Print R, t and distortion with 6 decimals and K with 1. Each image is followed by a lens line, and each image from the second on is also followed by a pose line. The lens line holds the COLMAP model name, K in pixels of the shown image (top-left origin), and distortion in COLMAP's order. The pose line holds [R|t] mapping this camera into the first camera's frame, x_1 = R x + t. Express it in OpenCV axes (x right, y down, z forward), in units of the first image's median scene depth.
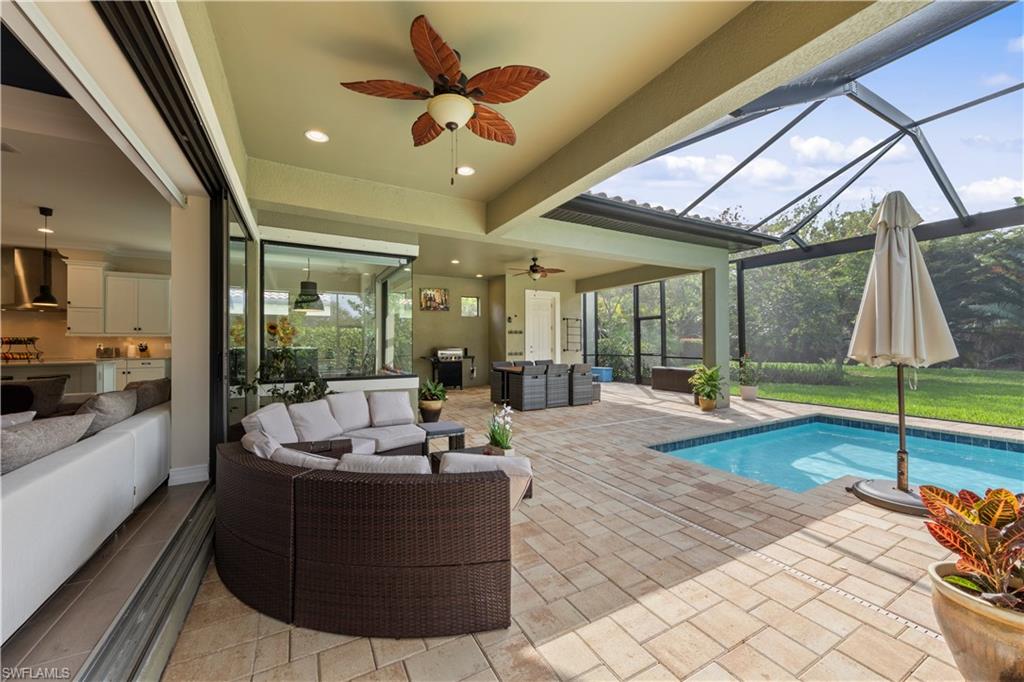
lens RADIAL K [[389.8, 0, 512.0], [0, 389.8, 341.0], [0, 0, 1]] dist [-0.000878, -0.000015]
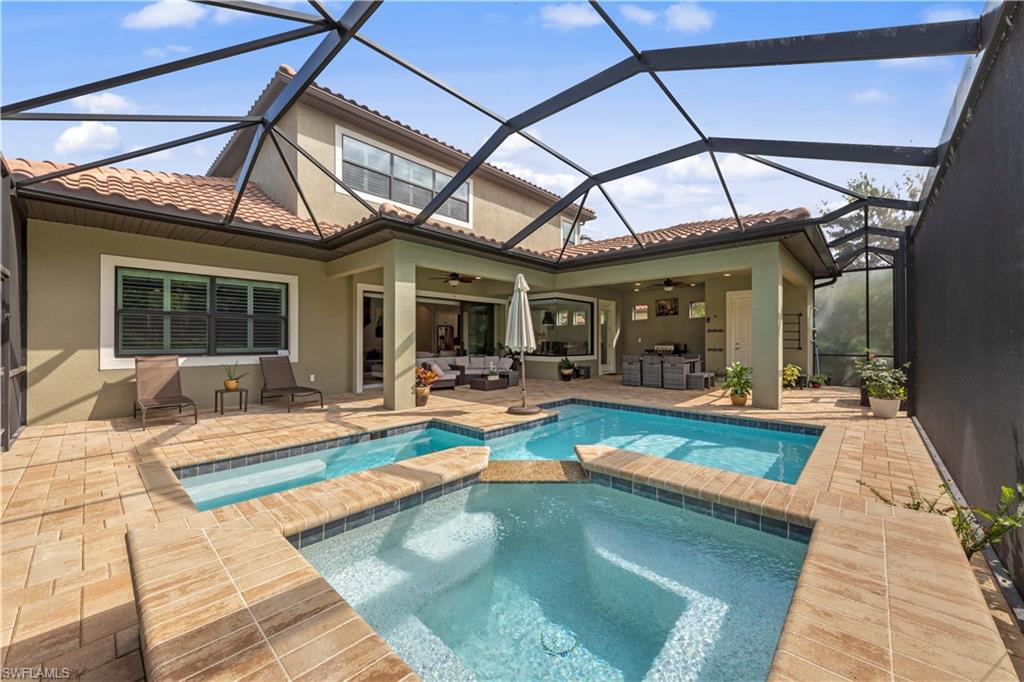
lens RADIAL K [[389.8, 0, 512.0], [0, 389.8, 341.0], [0, 0, 1]] dist [-0.000878, -0.000015]
pose [[0.321540, 0.011603, -0.946825, 0.904418], [-0.002356, 0.999932, 0.011454, -0.003908], [0.946893, -0.001453, 0.321545, 0.068455]]
